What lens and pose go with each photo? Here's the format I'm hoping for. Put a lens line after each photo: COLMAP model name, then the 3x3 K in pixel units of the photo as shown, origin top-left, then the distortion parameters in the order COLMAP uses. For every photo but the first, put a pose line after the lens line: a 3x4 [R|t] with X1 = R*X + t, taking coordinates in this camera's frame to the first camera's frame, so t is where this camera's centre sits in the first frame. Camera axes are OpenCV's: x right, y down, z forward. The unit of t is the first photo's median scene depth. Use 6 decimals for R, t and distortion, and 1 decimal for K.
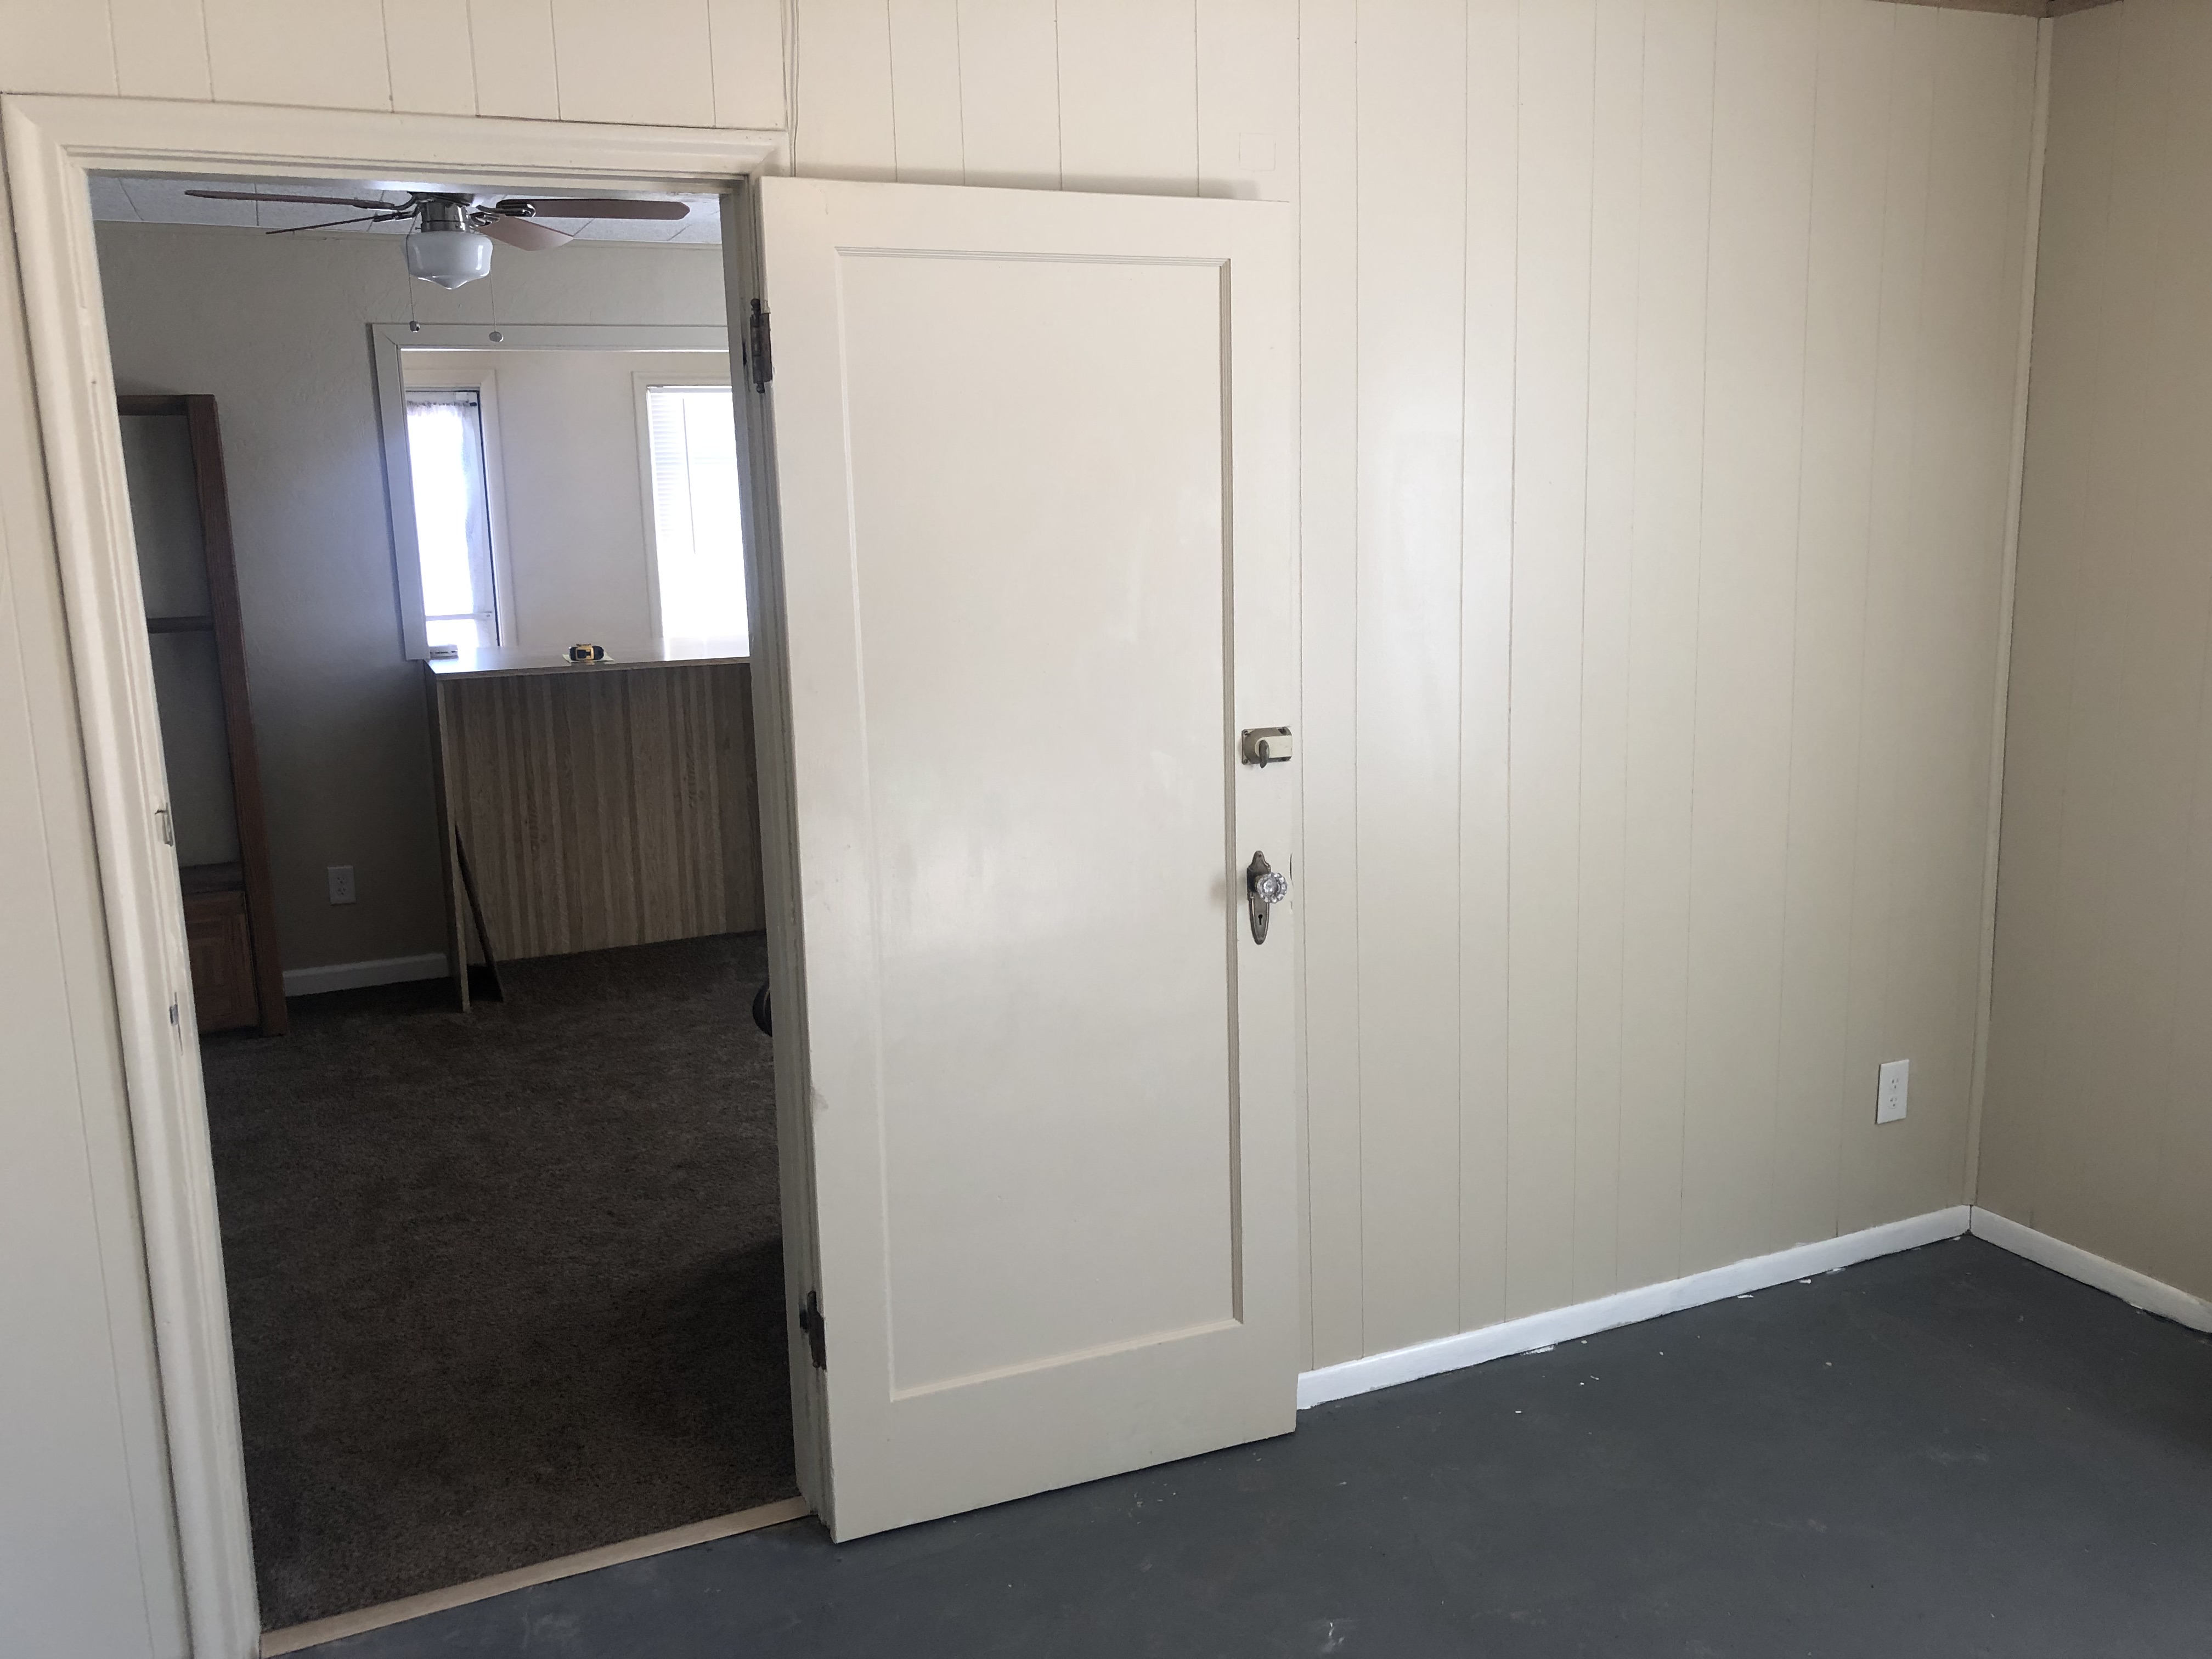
lens RADIAL K [[1834.0, 0, 1088.7], [0, 1834.0, 814.4], [0, 0, 1]] dist [0.122798, -0.155910]
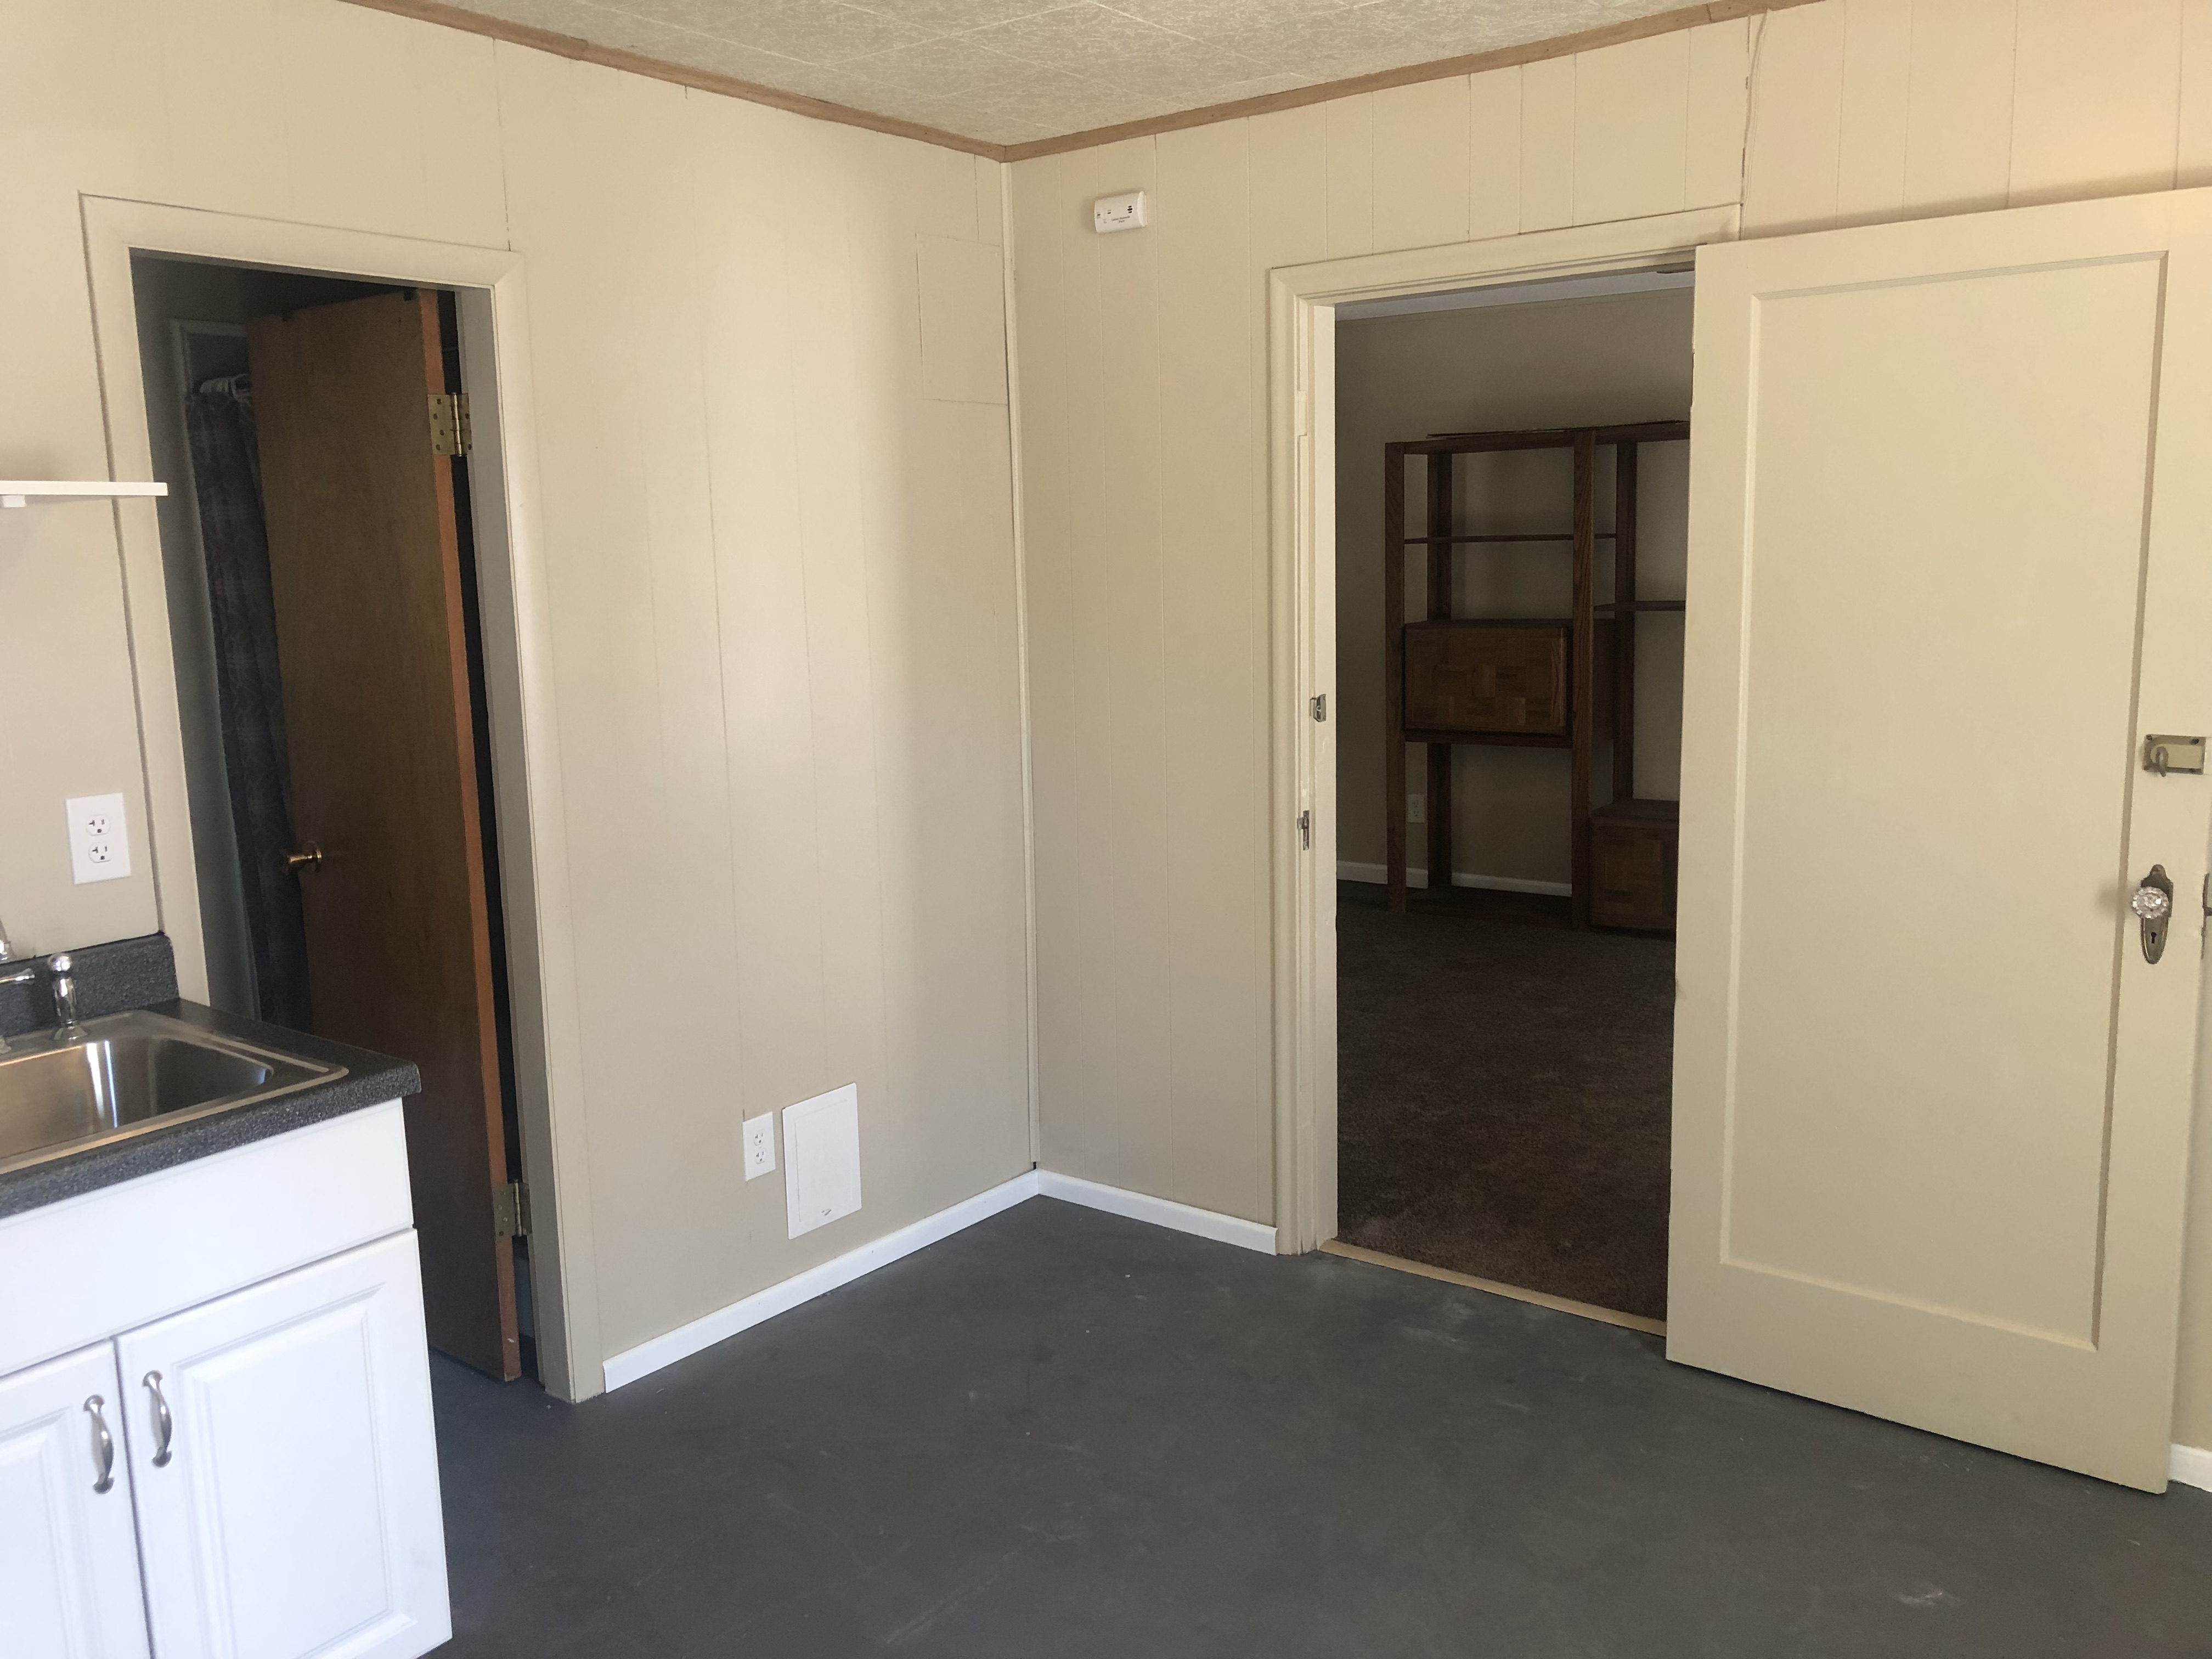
lens RADIAL K [[1797.3, 0, 1106.0], [0, 1797.3, 829.5], [0, 0, 1]] dist [0.009138, 0.000390]
pose [[0.490936, 0.148088, -0.858517, 0.633229], [-0.143780, 0.985706, 0.087808, -0.001597], [0.859249, 0.080330, 0.505211, 0.060074]]
